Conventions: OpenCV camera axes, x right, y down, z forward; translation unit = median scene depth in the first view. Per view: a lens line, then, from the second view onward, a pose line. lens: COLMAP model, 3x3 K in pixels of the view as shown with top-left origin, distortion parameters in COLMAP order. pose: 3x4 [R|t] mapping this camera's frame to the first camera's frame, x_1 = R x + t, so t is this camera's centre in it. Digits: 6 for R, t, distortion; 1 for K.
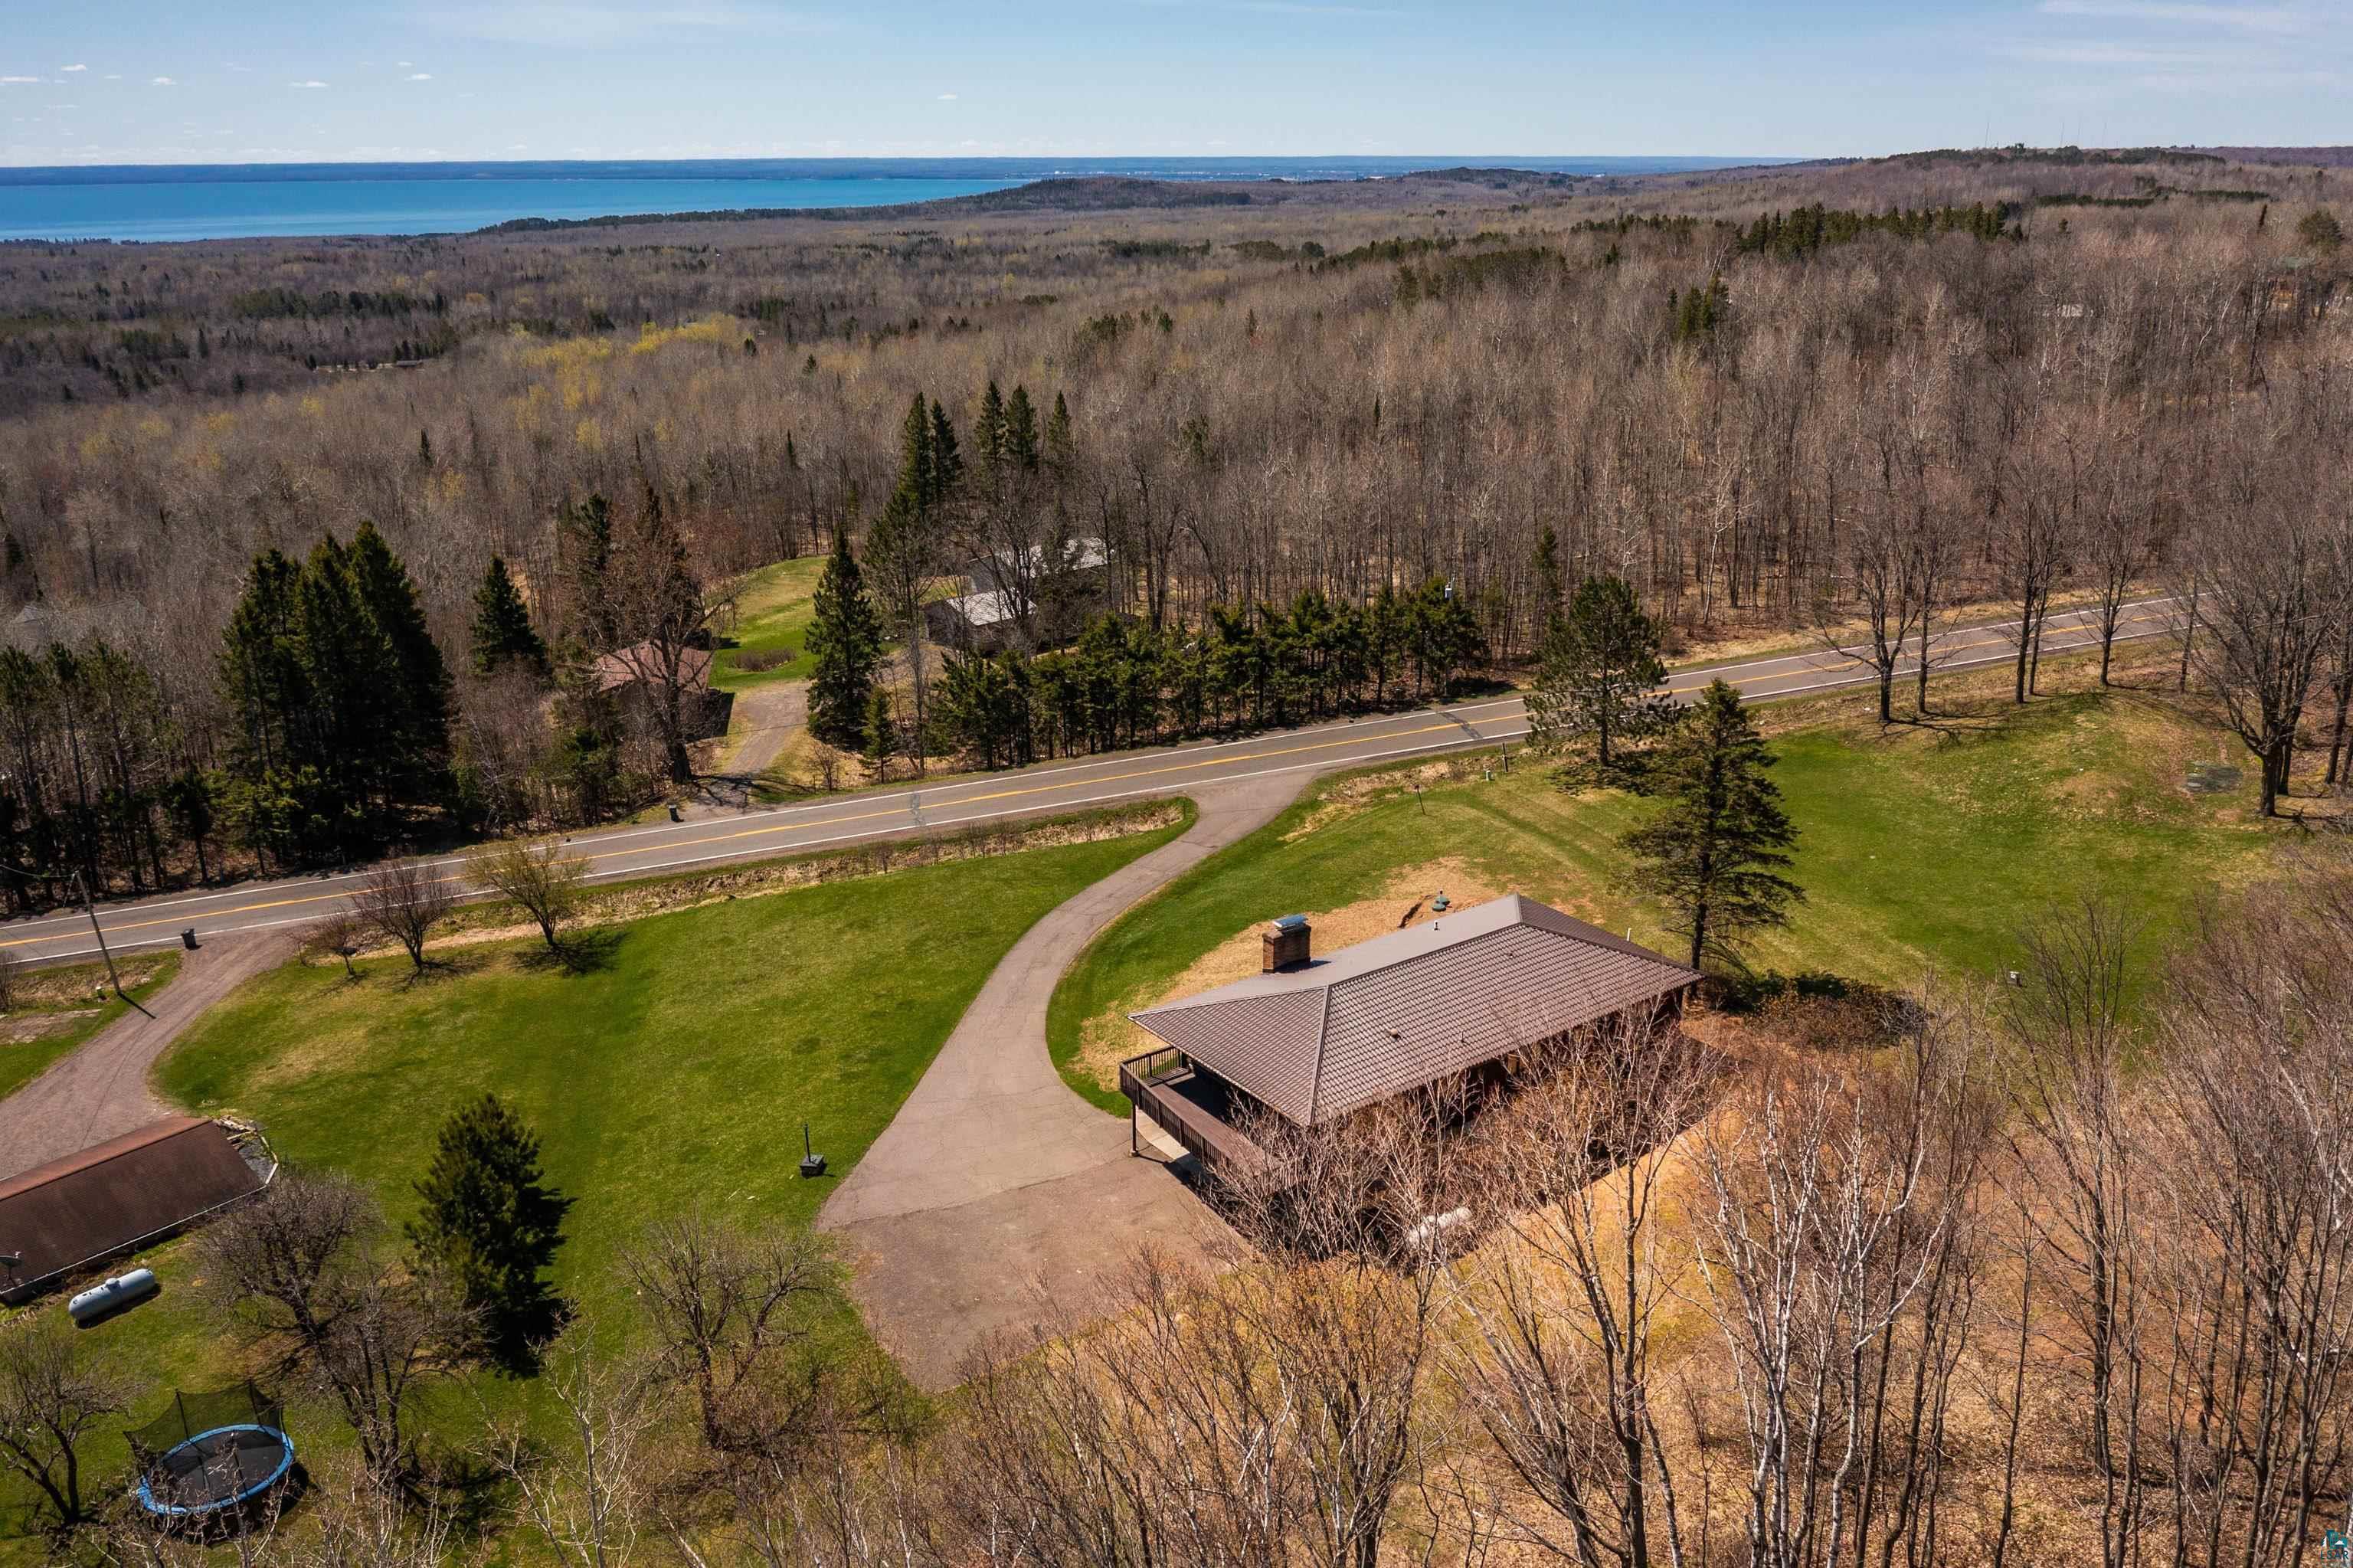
lens RADIAL K [[1847.9, 0, 1147.1], [0, 1847.9, 789.6], [0, 0, 1]] dist [-0.026228, 0.008577]
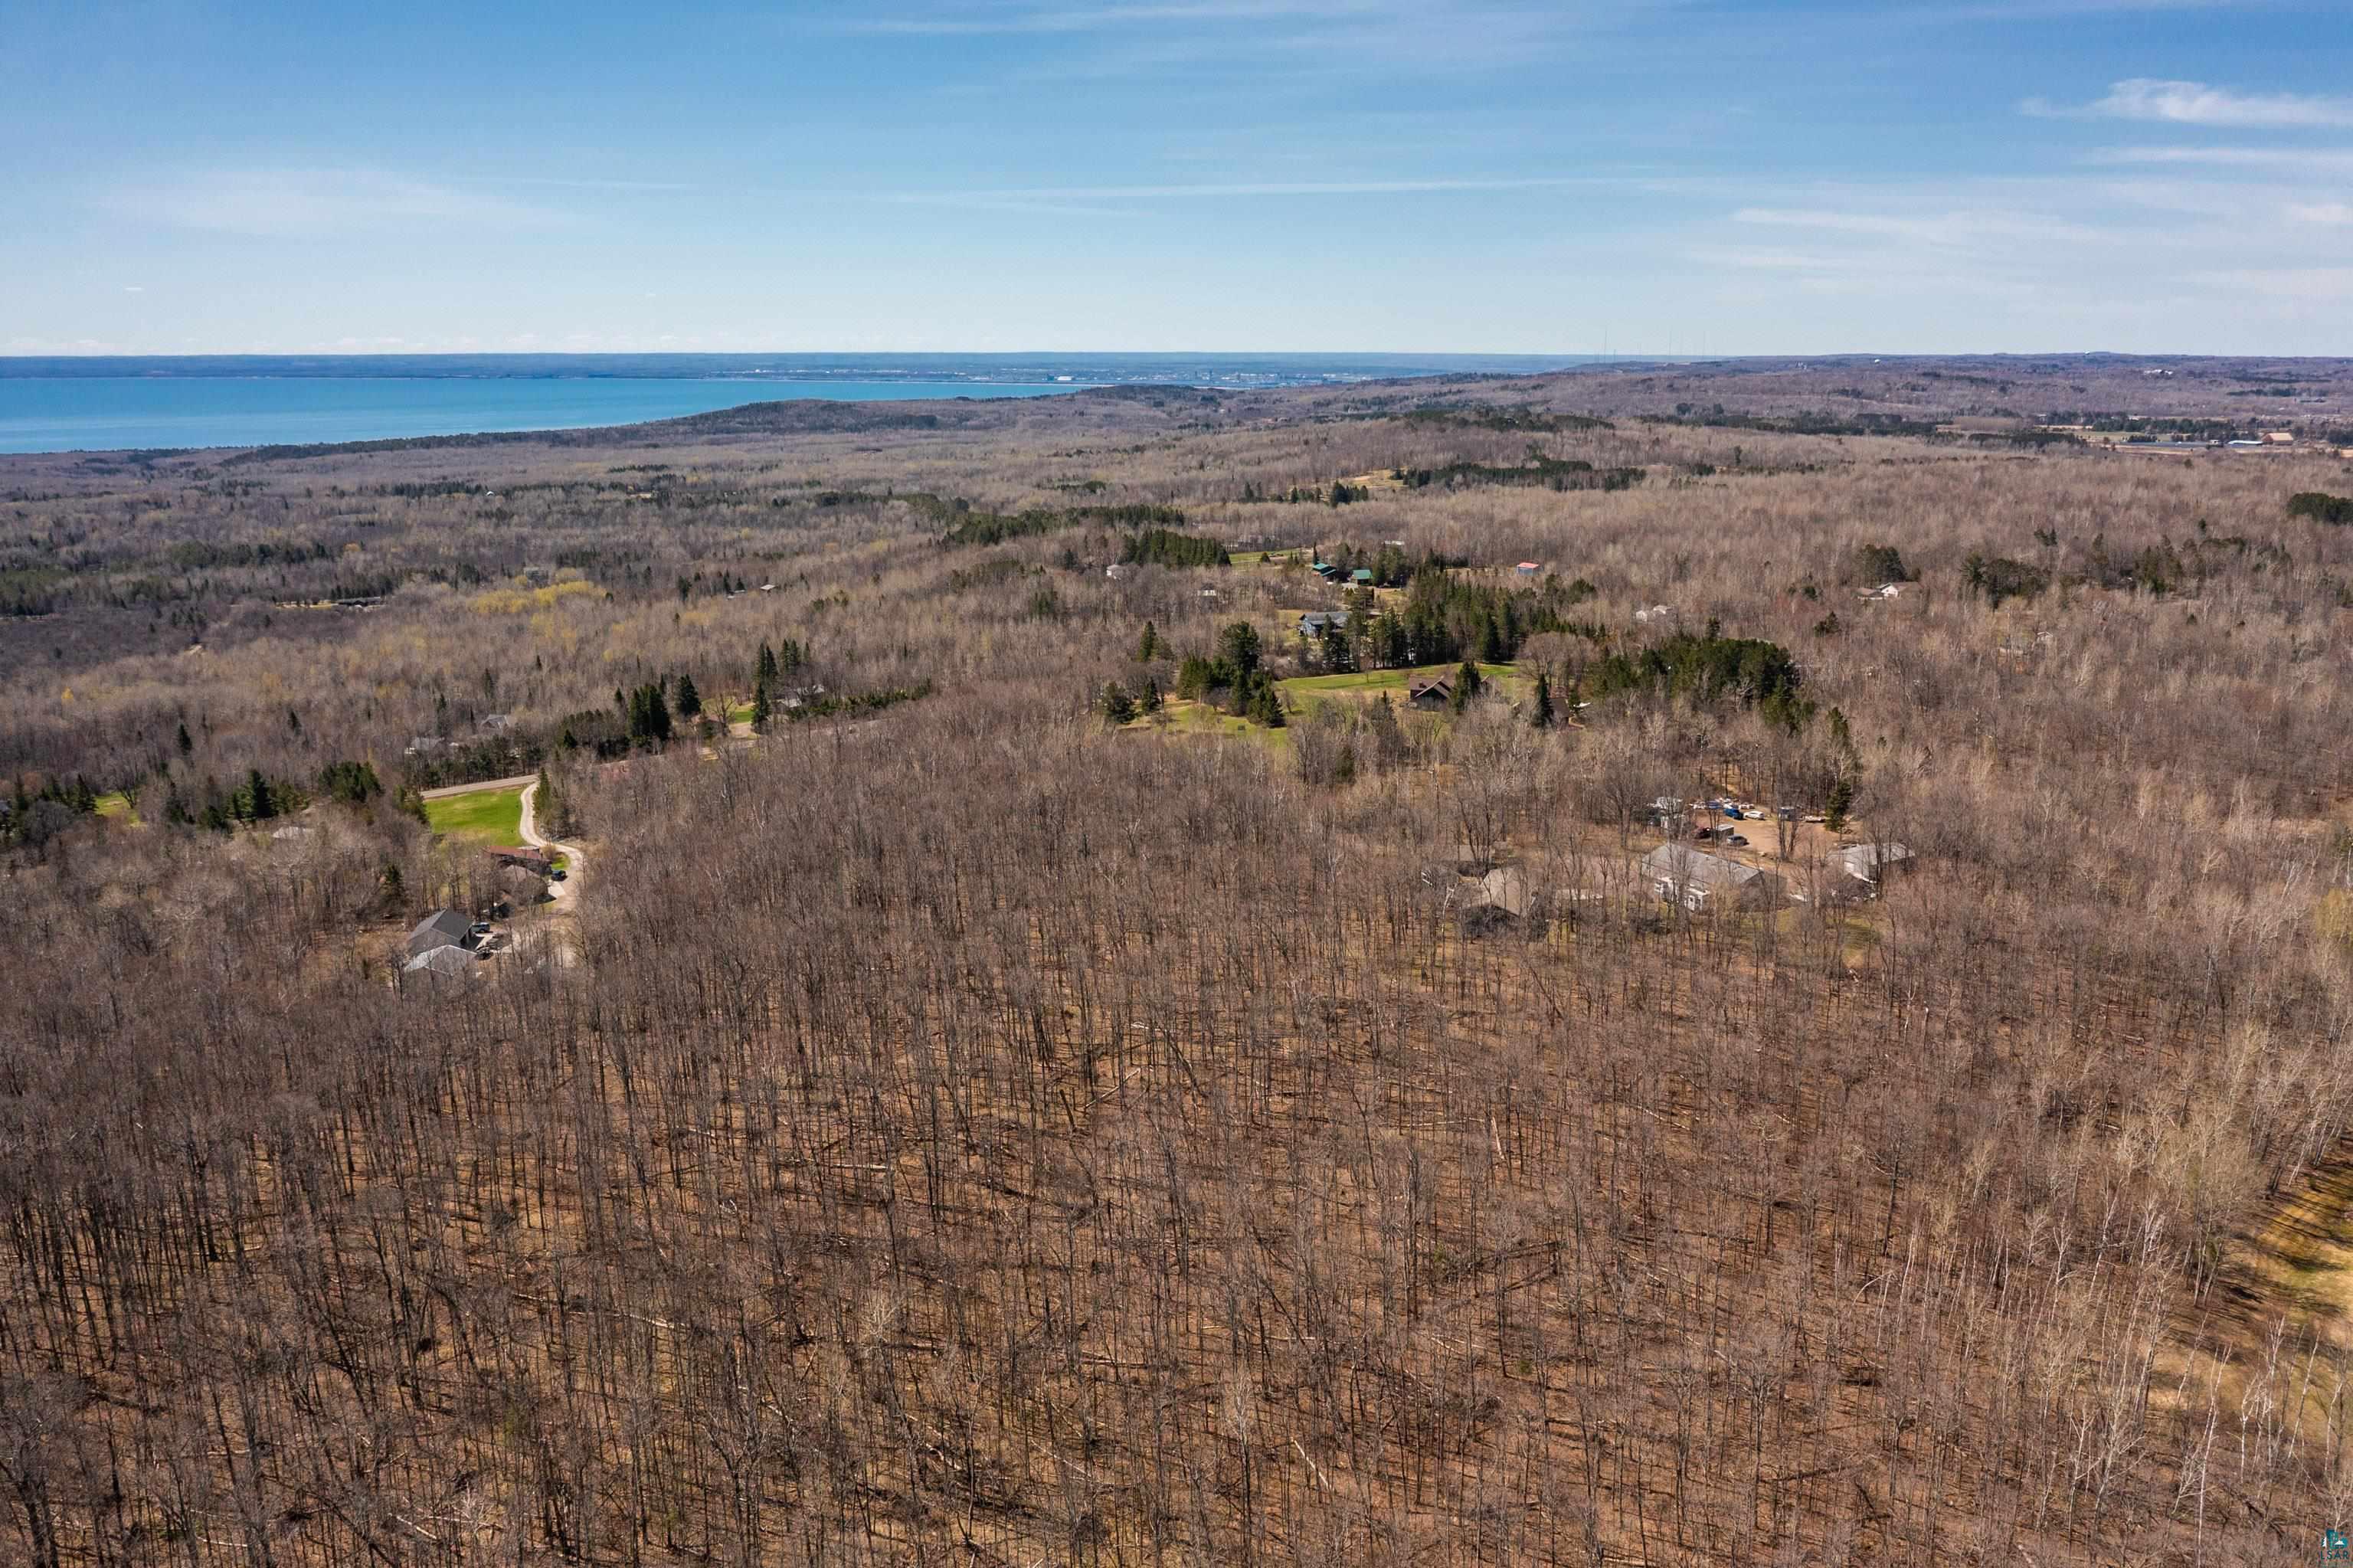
lens RADIAL K [[2032.3, 0, 1176.5], [0, 2032.3, 784.0], [0, 0, 1]] dist [-0.033121, 0.018809]
pose [[0.987785, -0.031796, 0.152547, 0.044165], [0.047793, 0.993597, -0.102372, 0.455760], [-0.148315, 0.108412, 0.982980, -2.739464]]
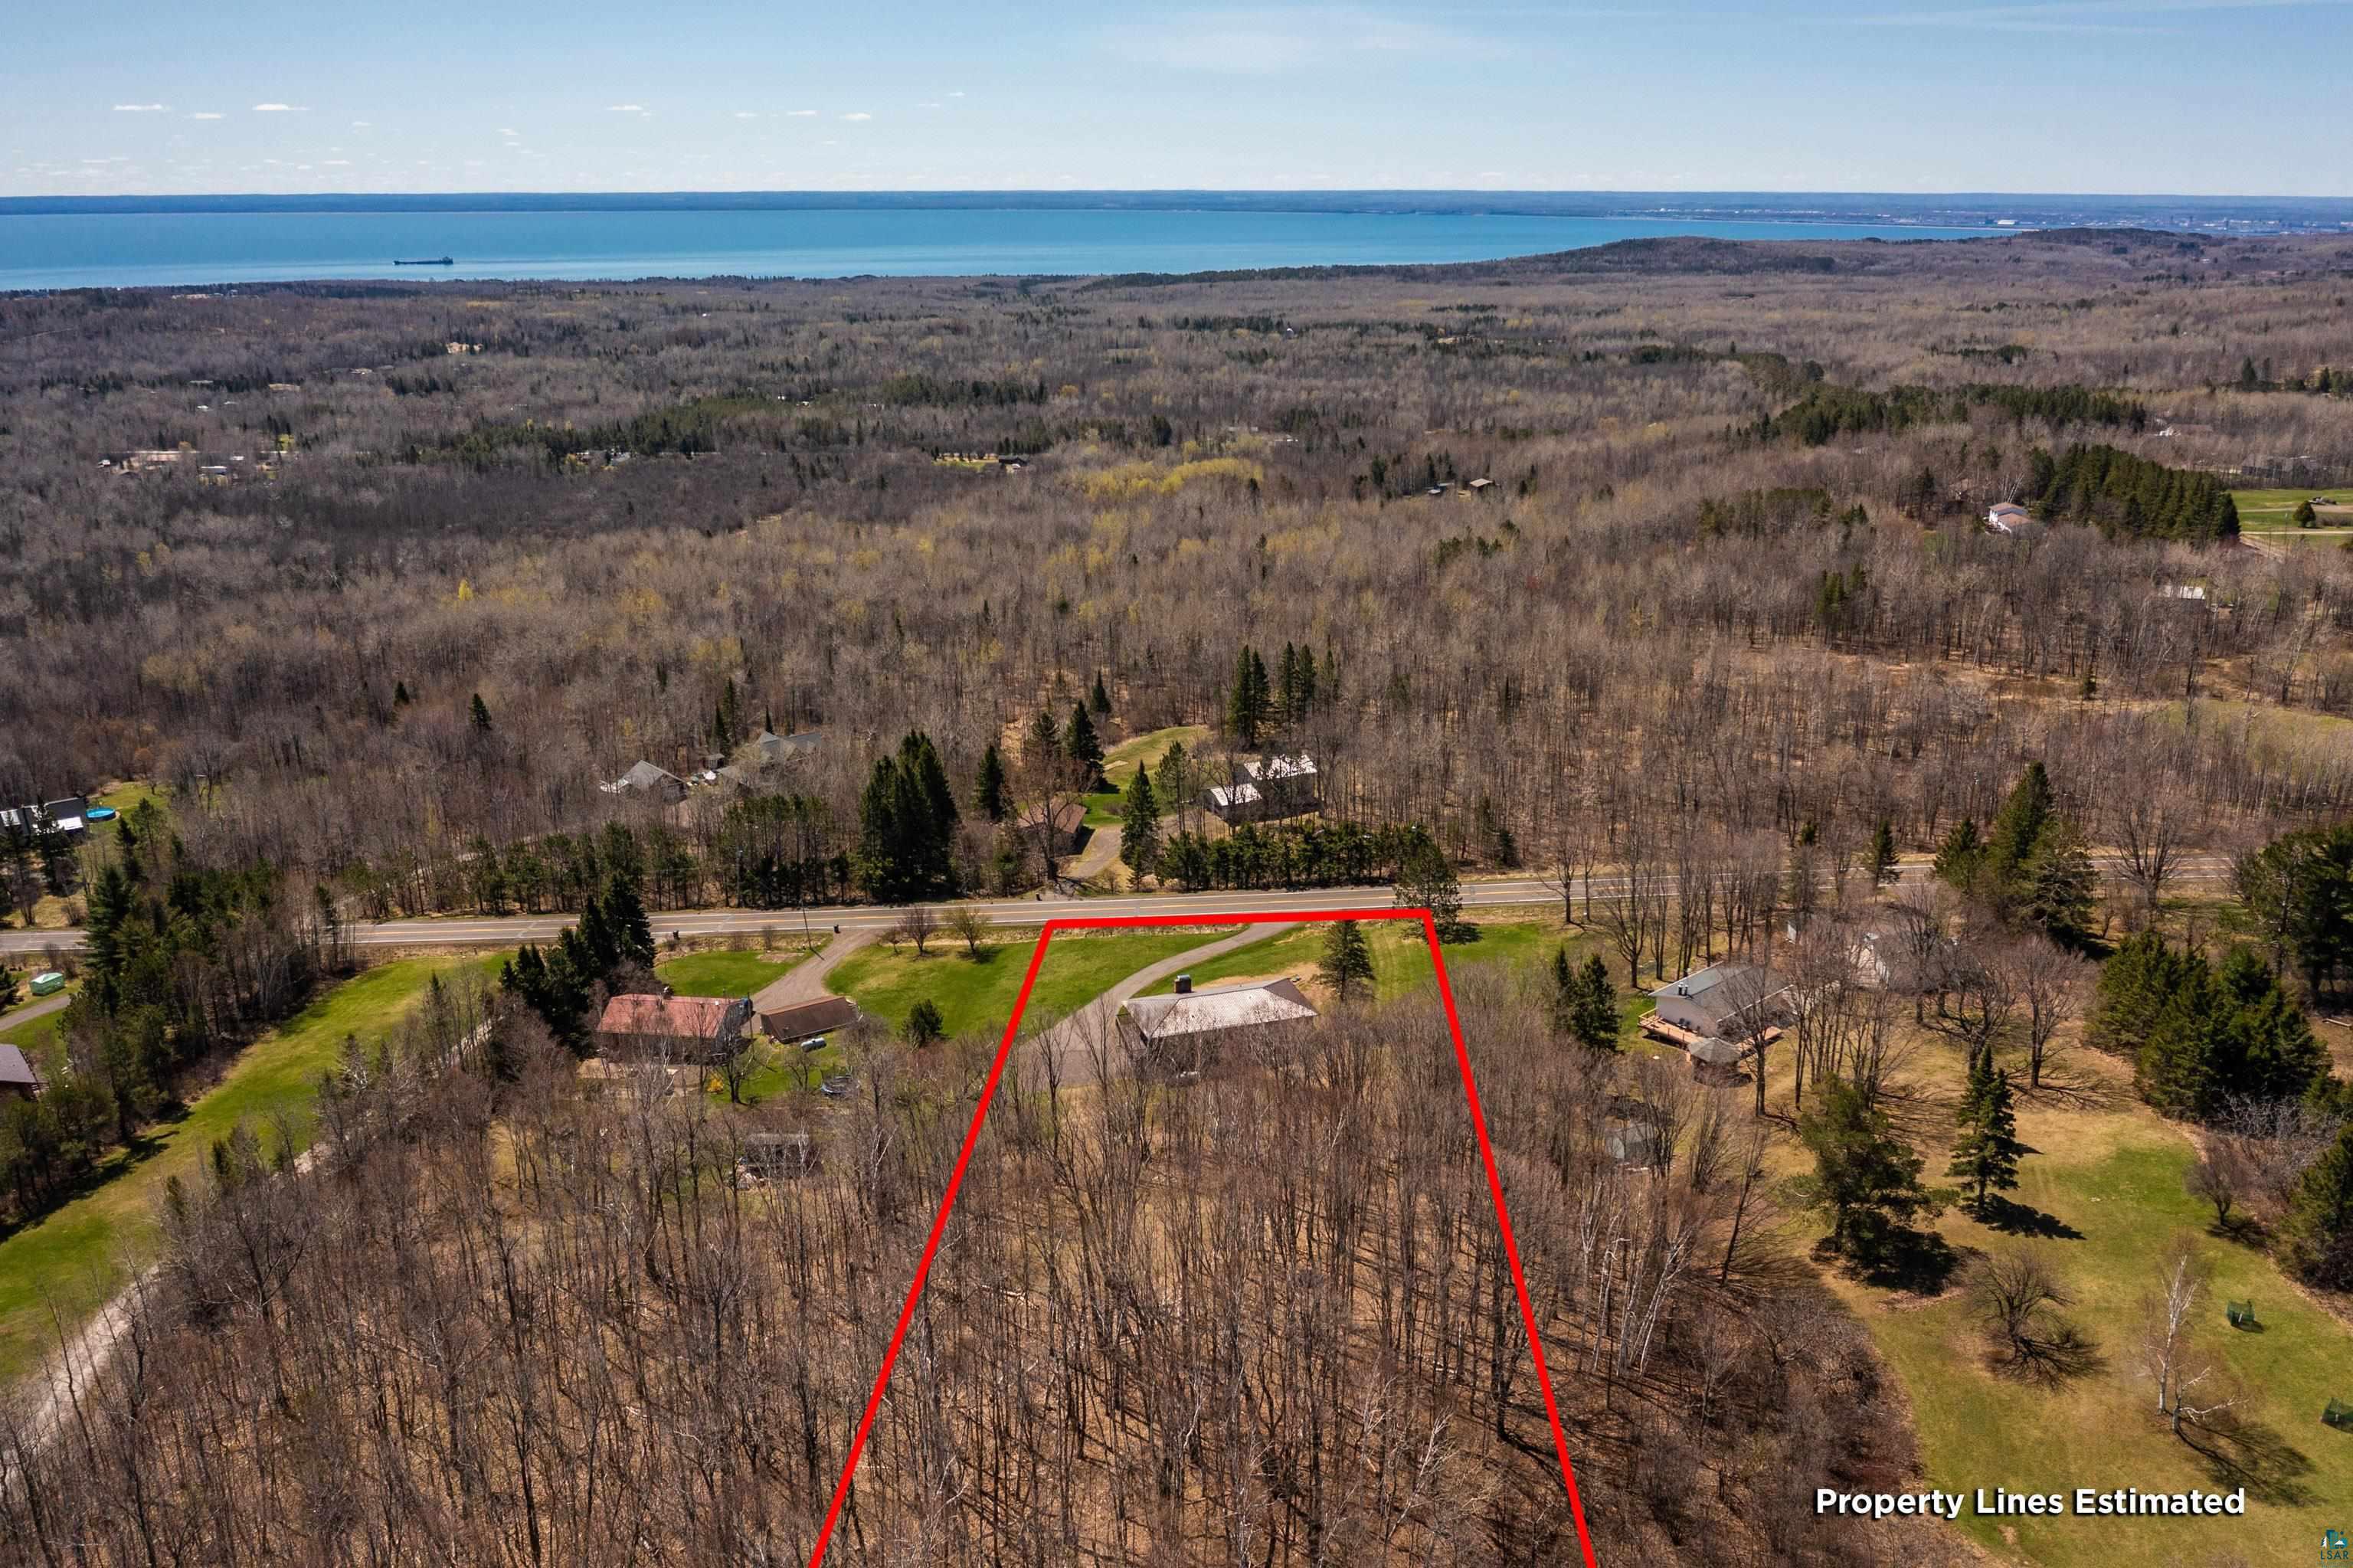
lens RADIAL K [[1873.1, 0, 1128.8], [0, 1873.1, 797.5], [0, 0, 1]] dist [-0.025508, 0.004812]
pose [[0.947766, 0.099961, -0.302898, 0.338605], [-0.101466, 0.994780, 0.010806, -0.092058], [0.302398, 0.020492, 0.952962, -0.731102]]
